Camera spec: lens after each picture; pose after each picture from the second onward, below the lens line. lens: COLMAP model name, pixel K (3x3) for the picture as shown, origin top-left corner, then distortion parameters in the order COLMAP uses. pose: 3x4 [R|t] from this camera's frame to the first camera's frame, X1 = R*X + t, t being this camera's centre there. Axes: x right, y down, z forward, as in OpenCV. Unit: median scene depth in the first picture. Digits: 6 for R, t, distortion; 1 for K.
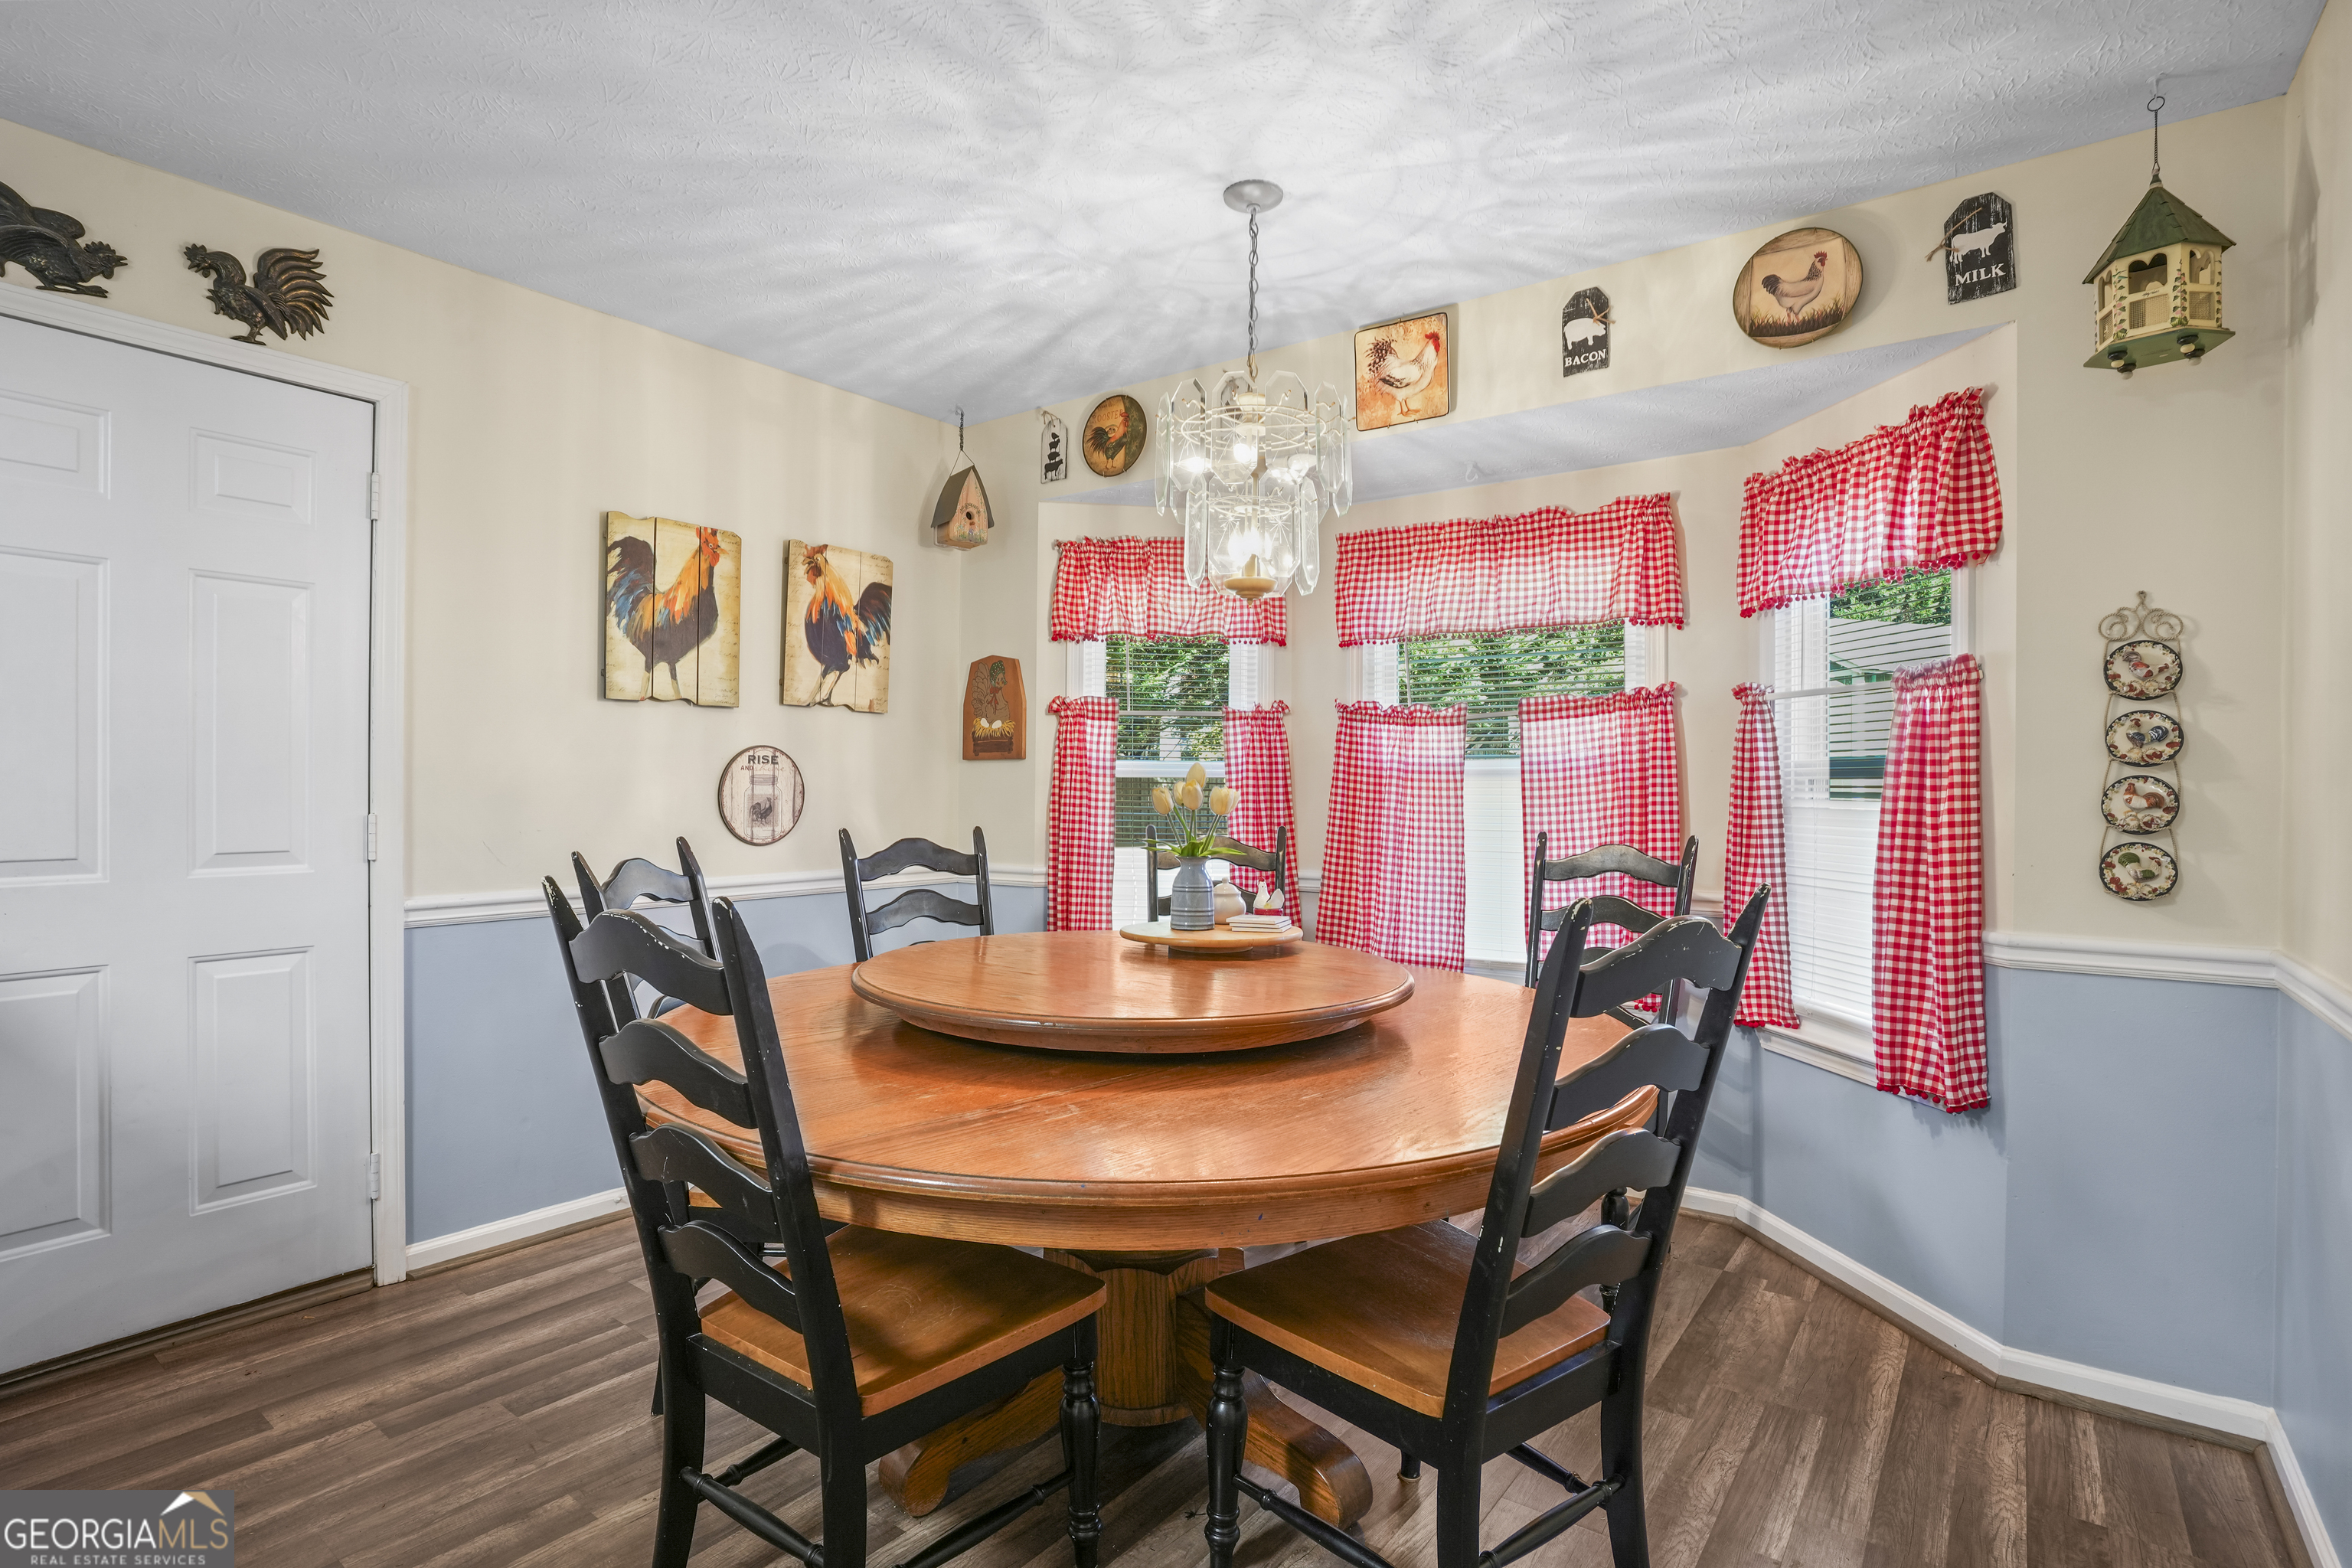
lens RADIAL K [[1157.9, 0, 1165.1], [0, 1157.9, 787.2], [0, 0, 1]] dist [-0.066137, 0.024482]
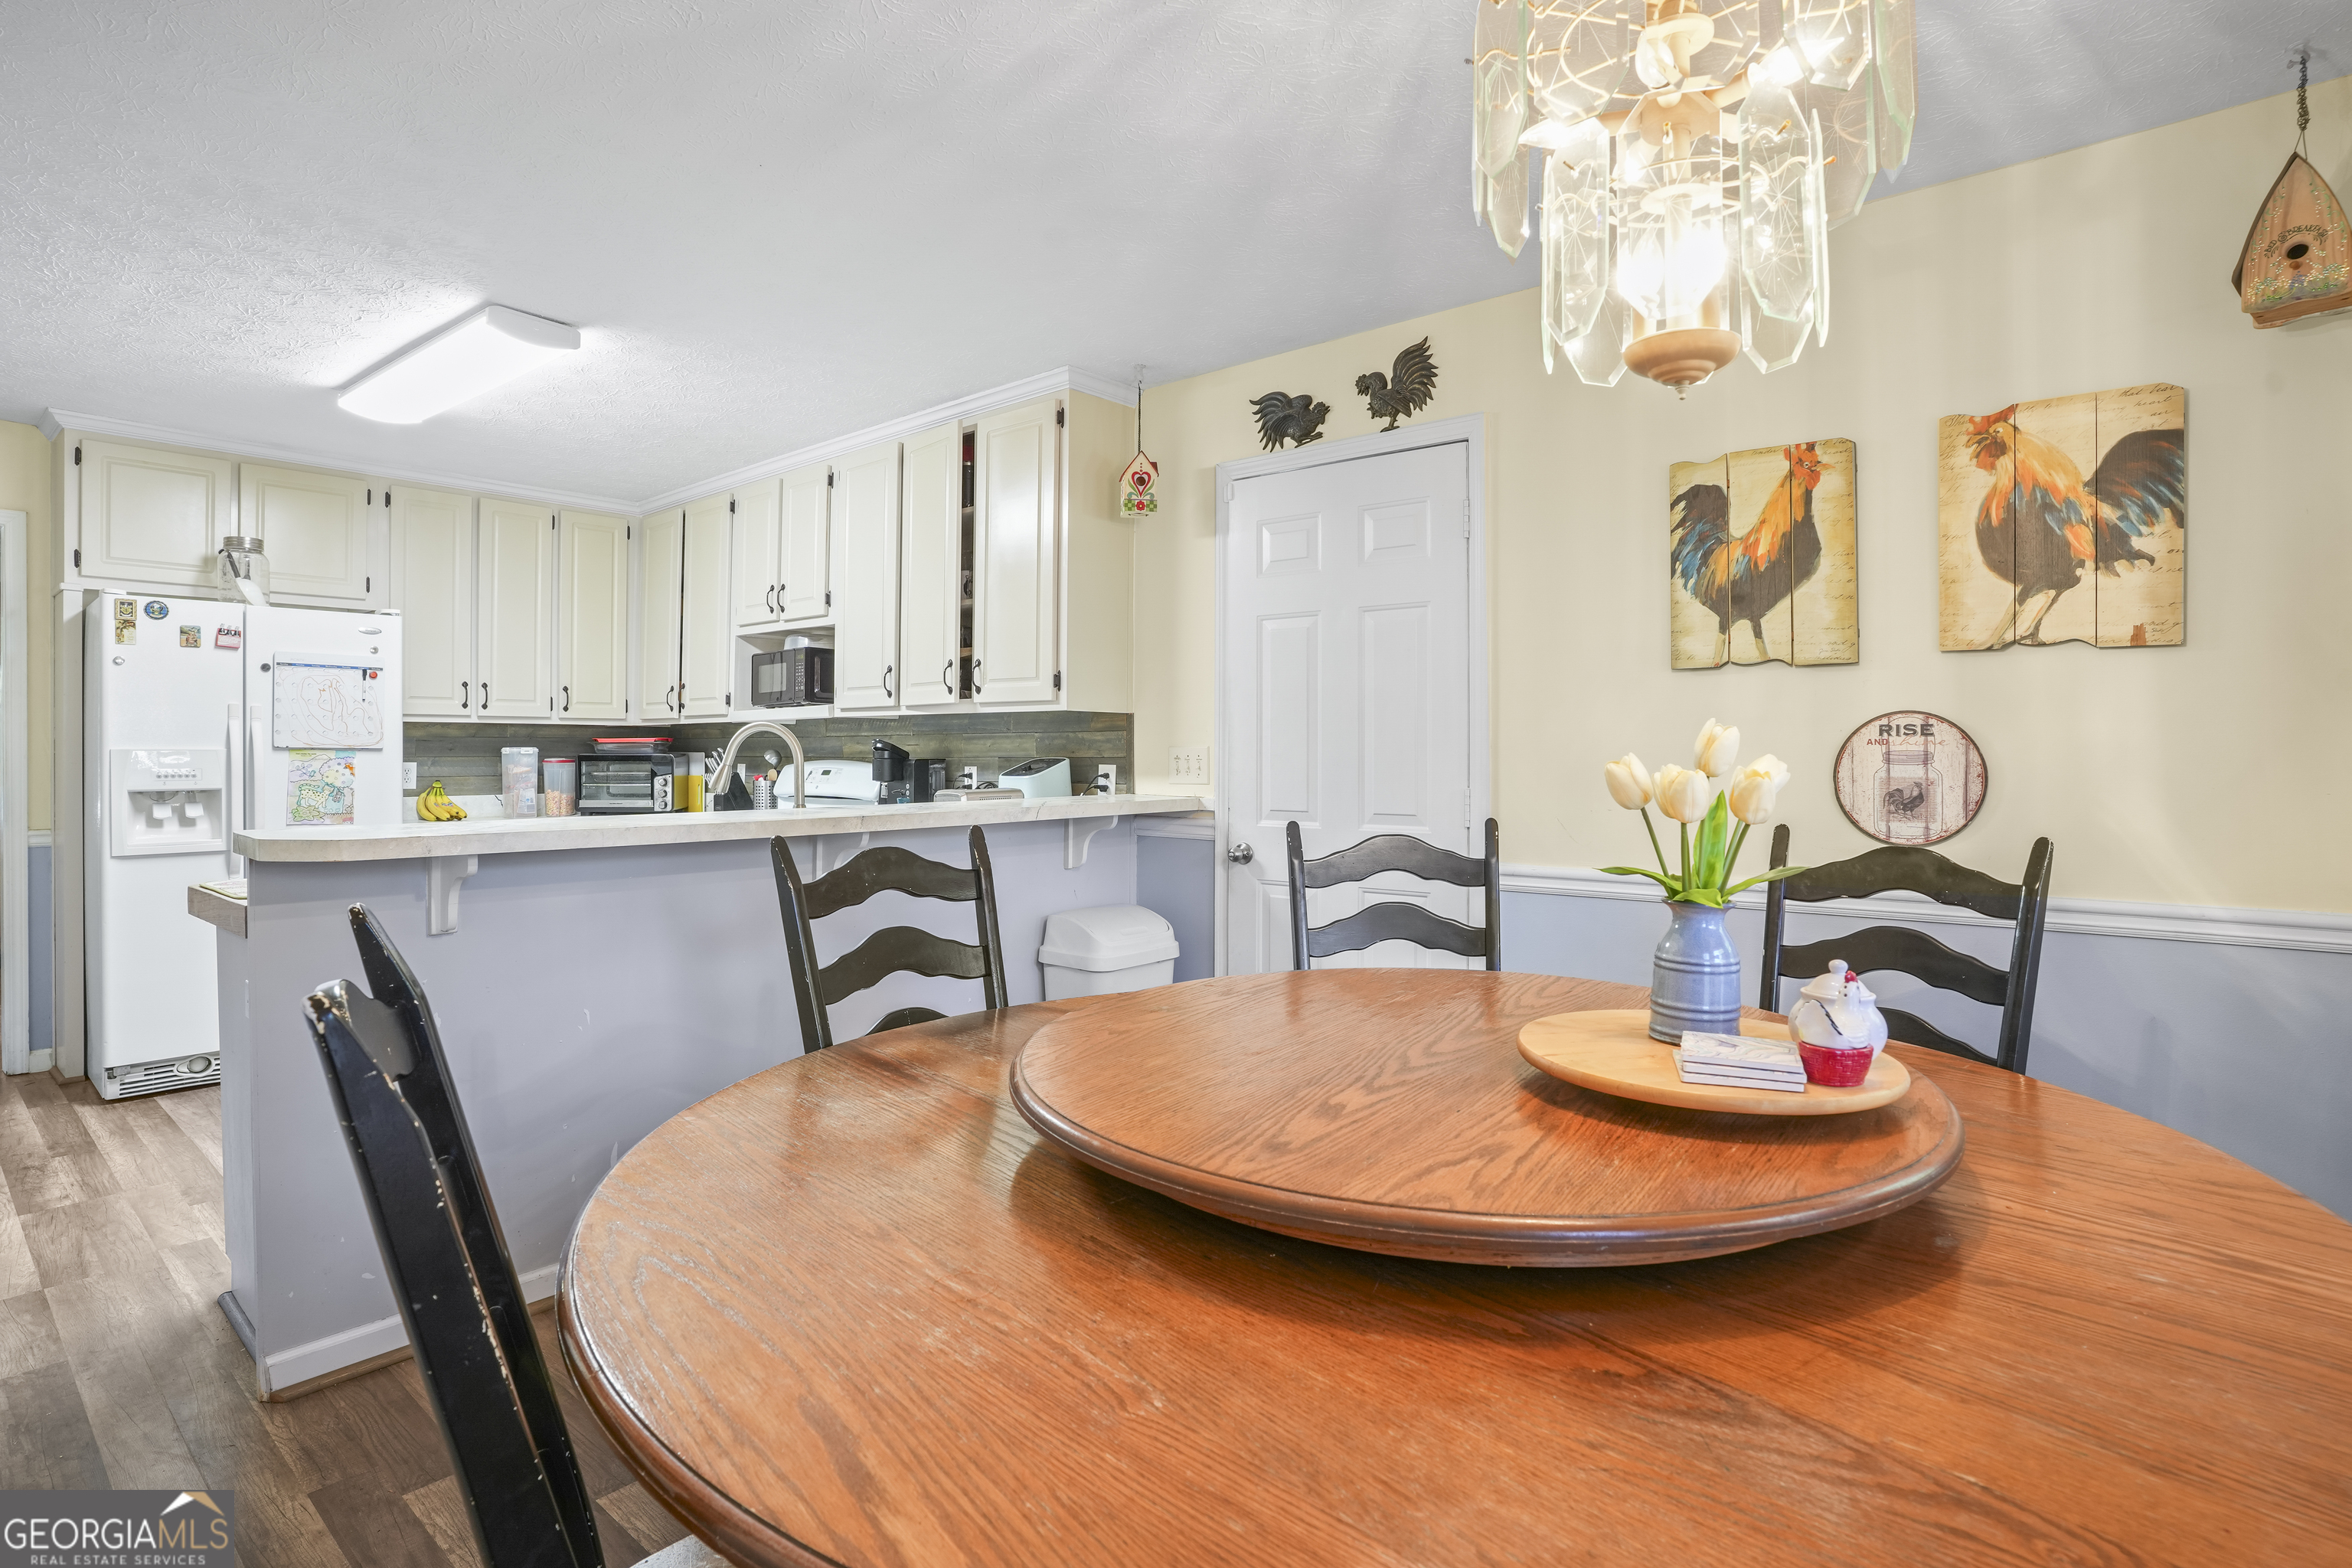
lens RADIAL K [[1157.9, 0, 1153.9], [0, 1157.9, 750.8], [0, 0, 1]] dist [-0.066137, 0.024482]
pose [[-0.053822, -0.008616, -0.998513, 0.477372], [-0.004882, 0.999953, -0.008366, -0.003025], [0.998539, 0.004425, -0.053861, 0.677342]]
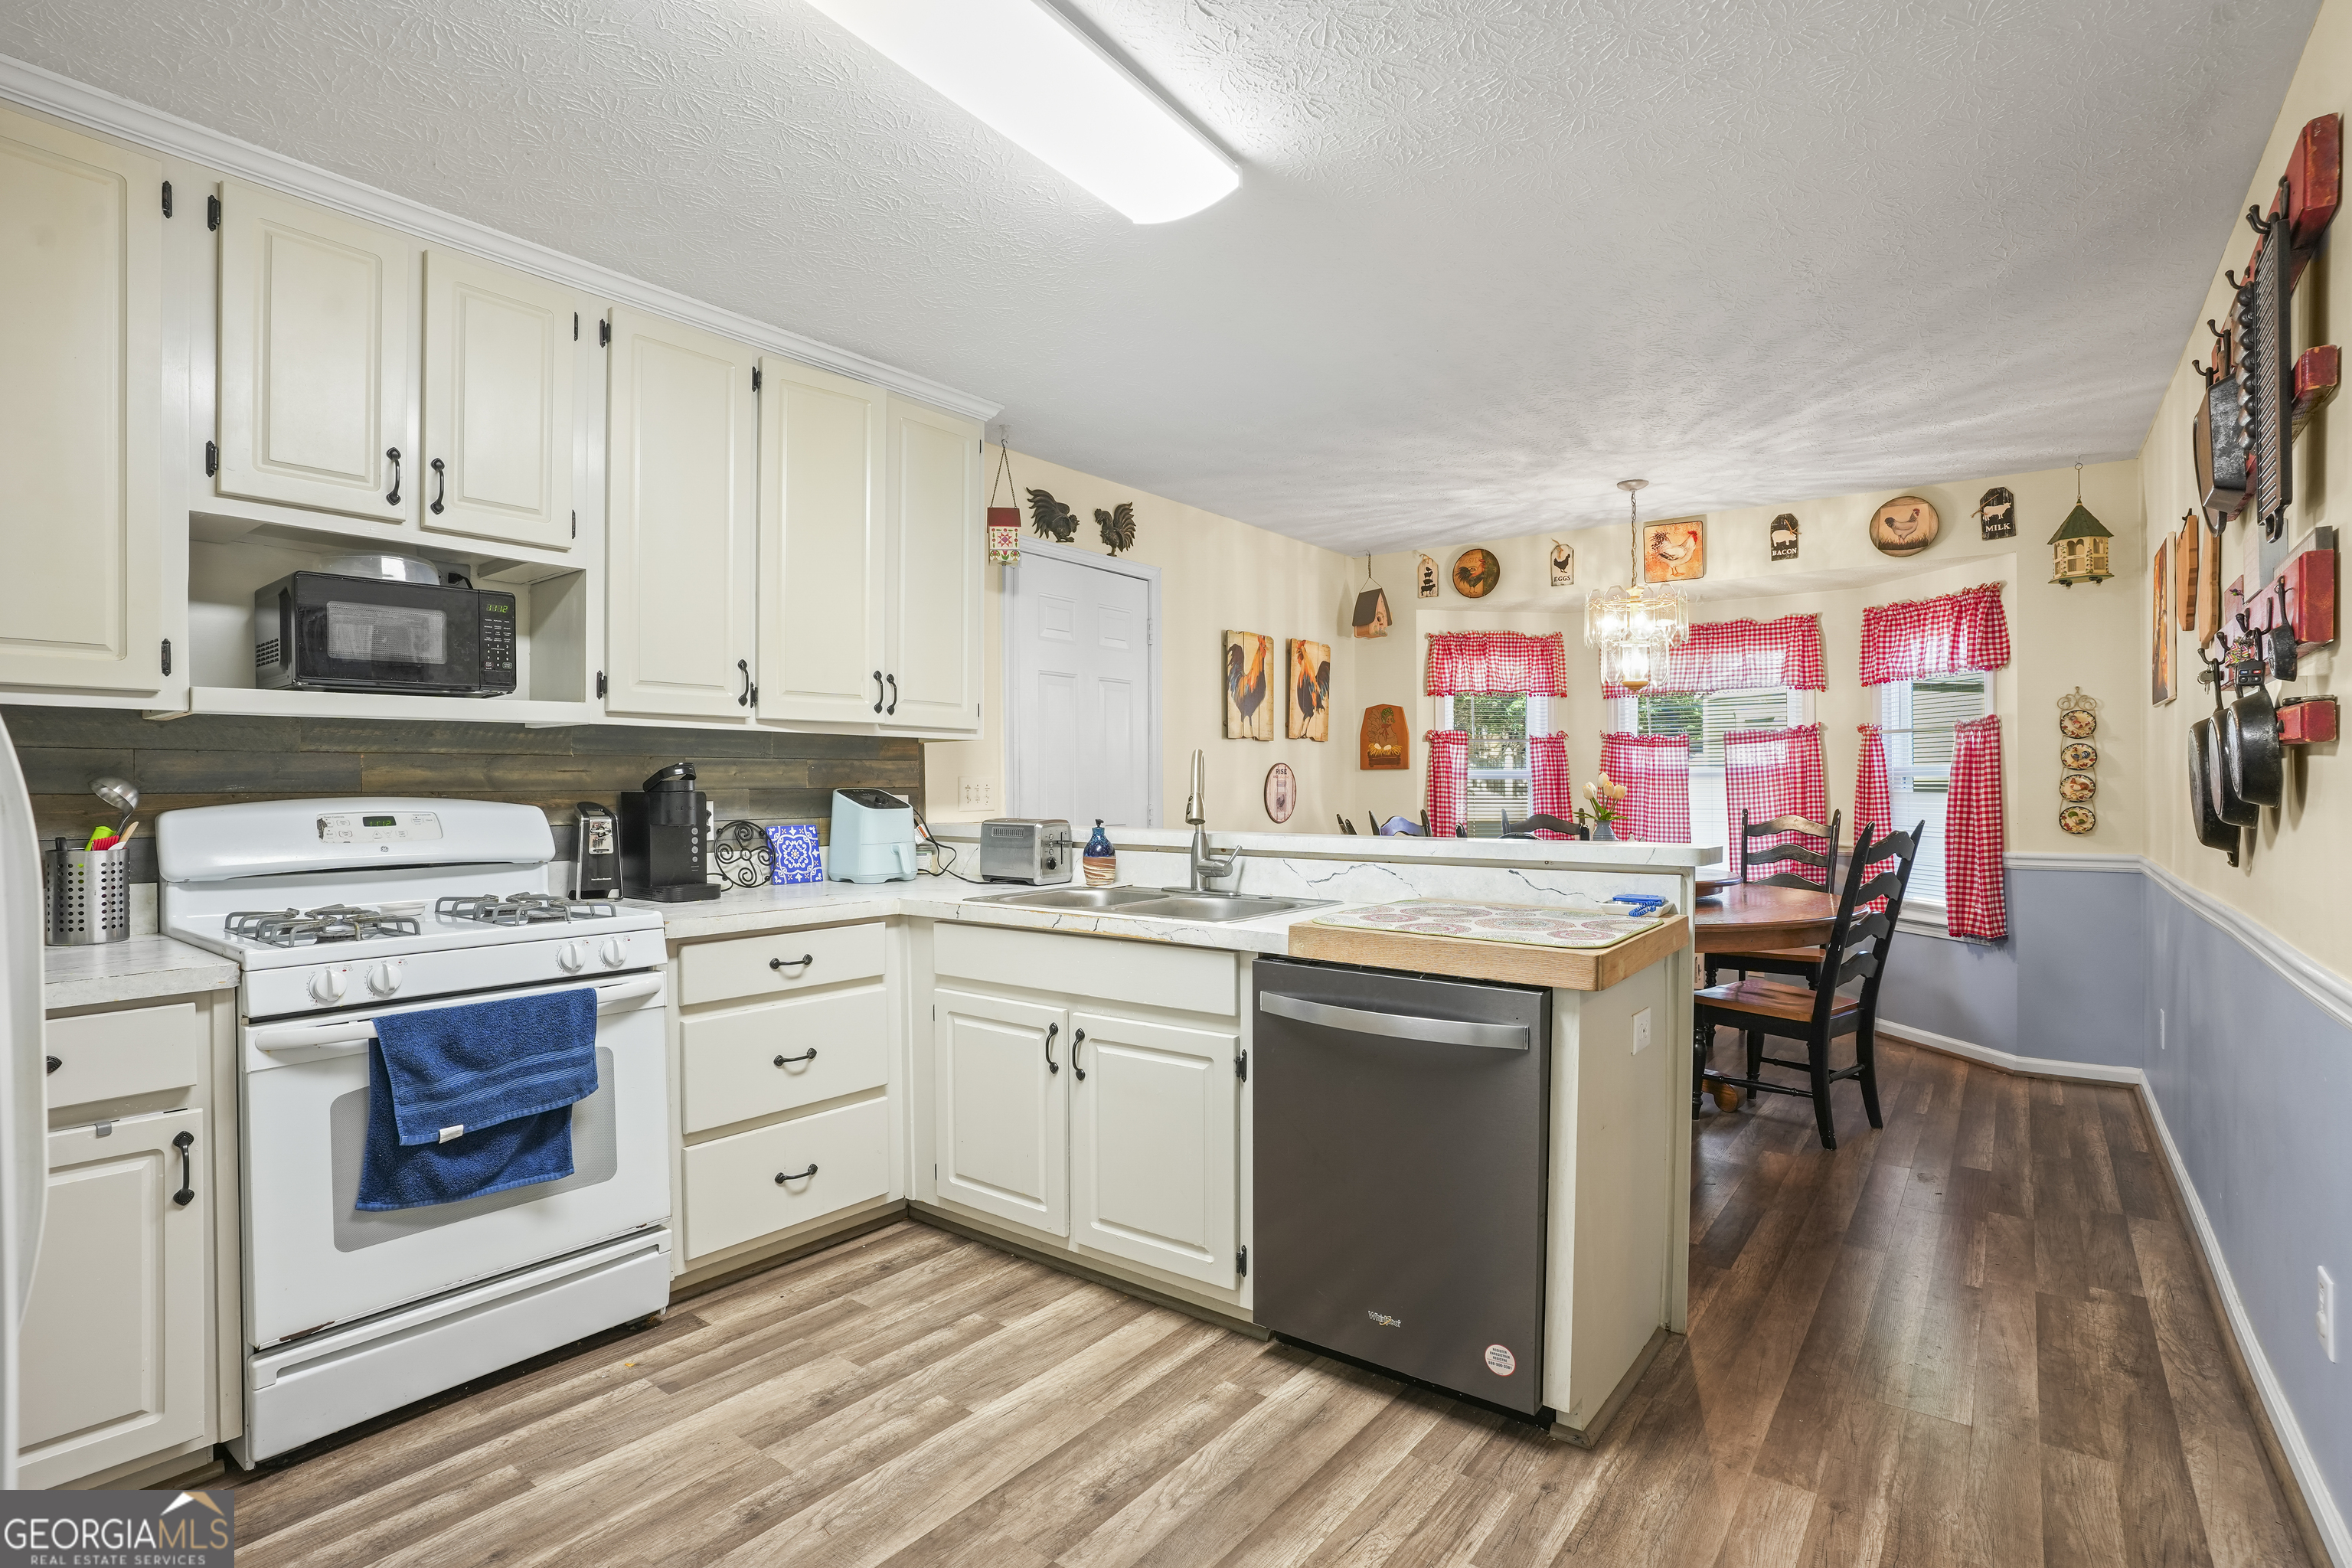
lens RADIAL K [[1157.9, 0, 1162.1], [0, 1157.9, 777.3], [0, 0, 1]] dist [-0.066137, 0.024482]
pose [[0.999951, -0.009858, -0.001064, -0.630724], [0.009849, 0.999914, -0.008652, -0.003218], [0.001150, 0.008641, 0.999962, -0.826042]]
